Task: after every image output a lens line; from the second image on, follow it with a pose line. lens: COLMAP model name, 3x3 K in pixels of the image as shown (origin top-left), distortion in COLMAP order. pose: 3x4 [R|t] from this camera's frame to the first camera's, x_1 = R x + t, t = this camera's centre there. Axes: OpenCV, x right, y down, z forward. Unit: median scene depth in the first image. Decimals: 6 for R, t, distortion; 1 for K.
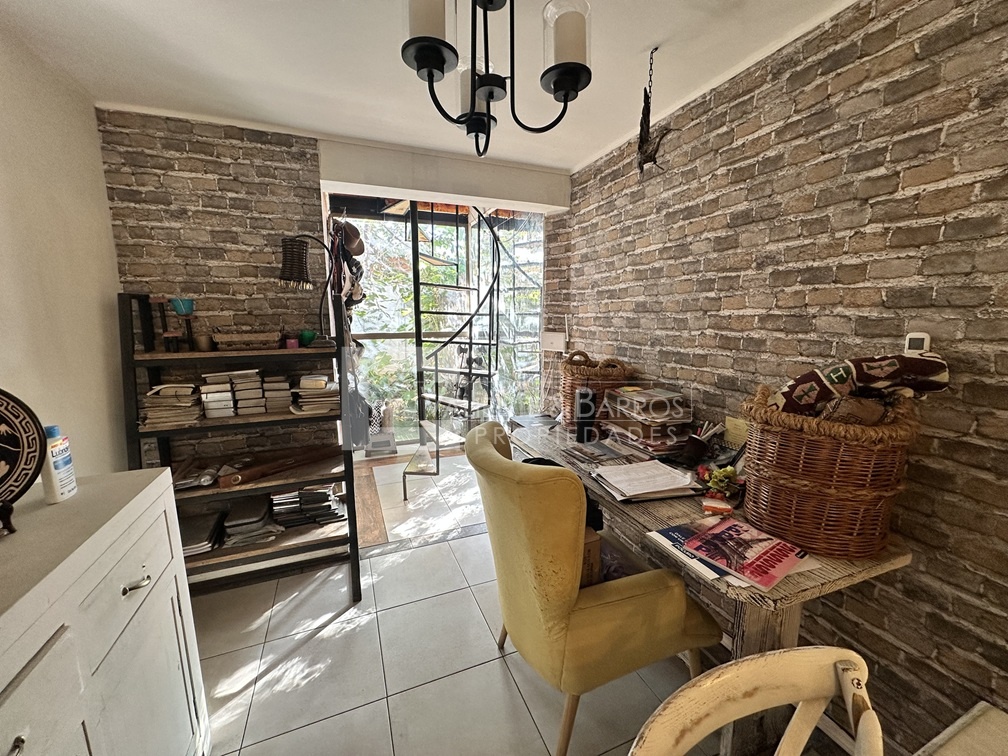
lens RADIAL K [[402.3, 0, 504.6], [0, 402.3, 378.0], [0, 0, 1]] dist [-0.000812, -0.000303]
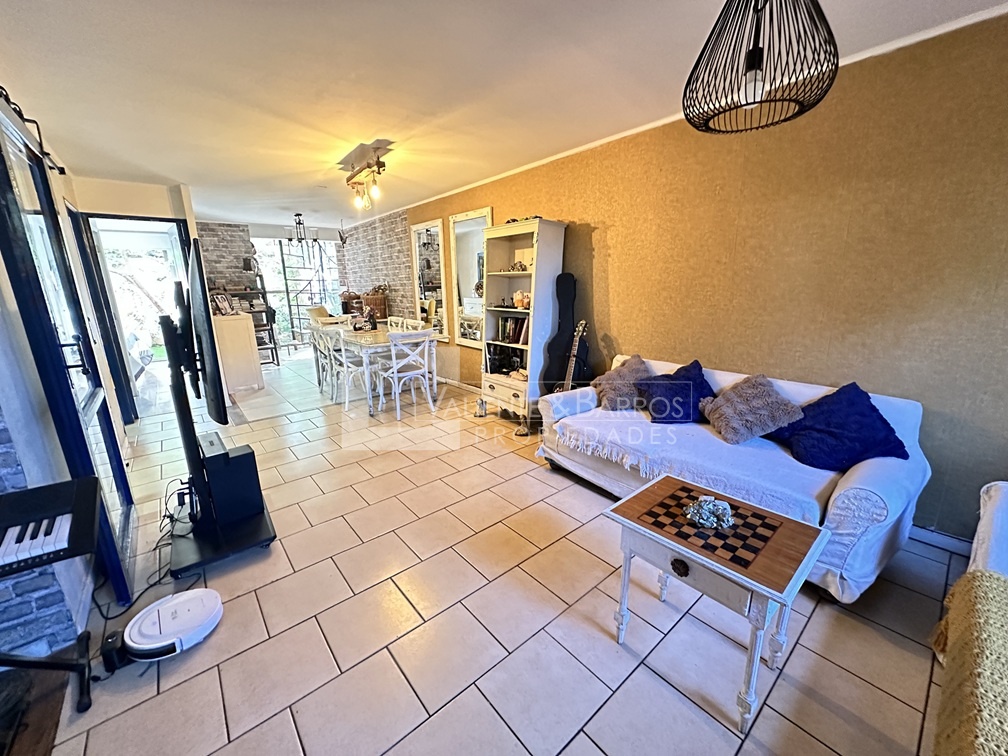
lens RADIAL K [[402.3, 0, 504.6], [0, 402.3, 378.0], [0, 0, 1]] dist [-0.000812, -0.000303]
pose [[0.952101, -0.087528, 0.292989, 0.319701], [0.069499, 0.995023, 0.071412, 0.389746], [-0.297782, -0.047629, 0.953445, -1.999801]]
